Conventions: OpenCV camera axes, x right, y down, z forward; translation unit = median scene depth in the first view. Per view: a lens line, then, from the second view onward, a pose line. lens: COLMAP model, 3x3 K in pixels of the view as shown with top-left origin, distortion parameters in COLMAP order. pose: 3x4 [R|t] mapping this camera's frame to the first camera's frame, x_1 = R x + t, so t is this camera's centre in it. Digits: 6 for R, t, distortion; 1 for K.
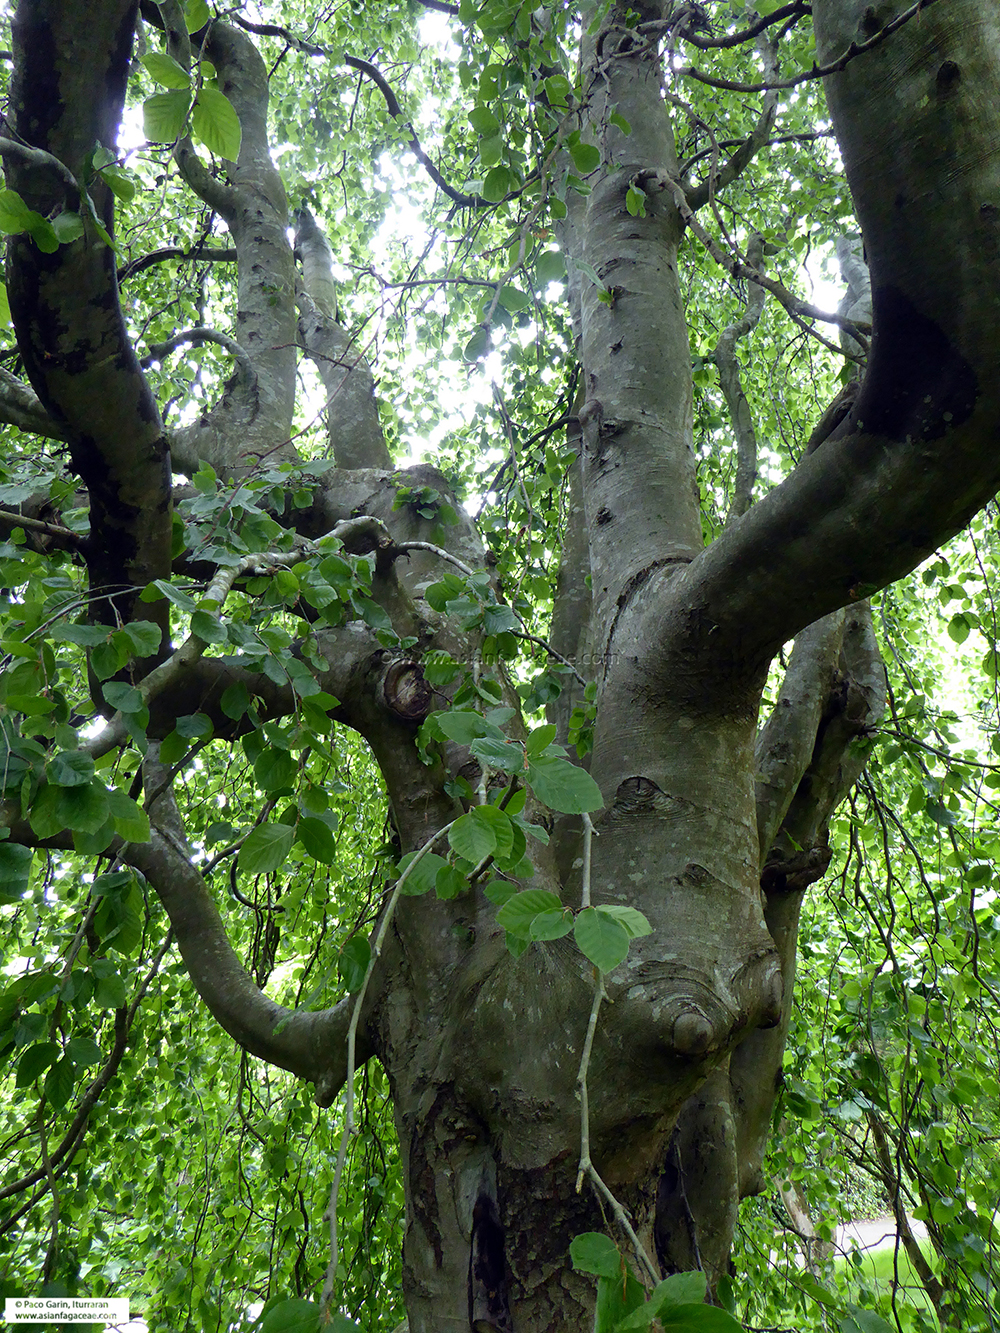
lens RADIAL K [[969.6, 0, 497.4], [0, 969.6, 667.0], [0, 0, 1]] dist [-0.025321, 0.006425]
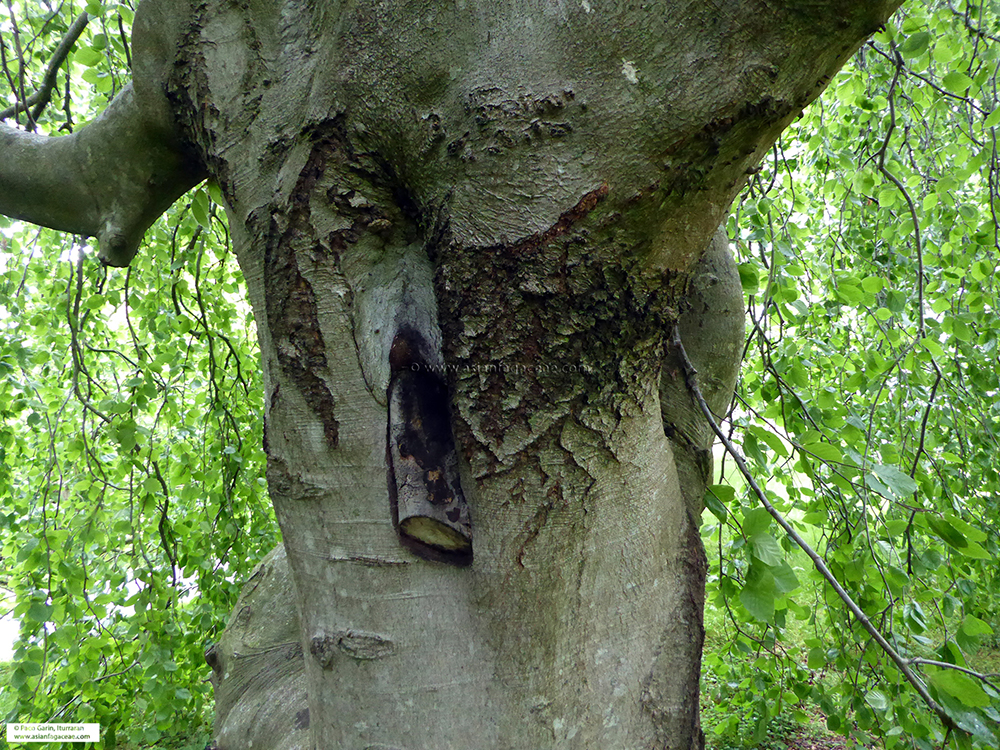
lens RADIAL K [[727.4, 0, 500.3], [0, 727.4, 372.9], [0, 0, 1]] dist [-0.025321, 0.006425]
pose [[0.969223, -0.056182, 0.239689, -0.064639], [-0.032099, 0.936460, 0.349302, 0.422186], [-0.244084, -0.346245, 0.905835, 0.588901]]
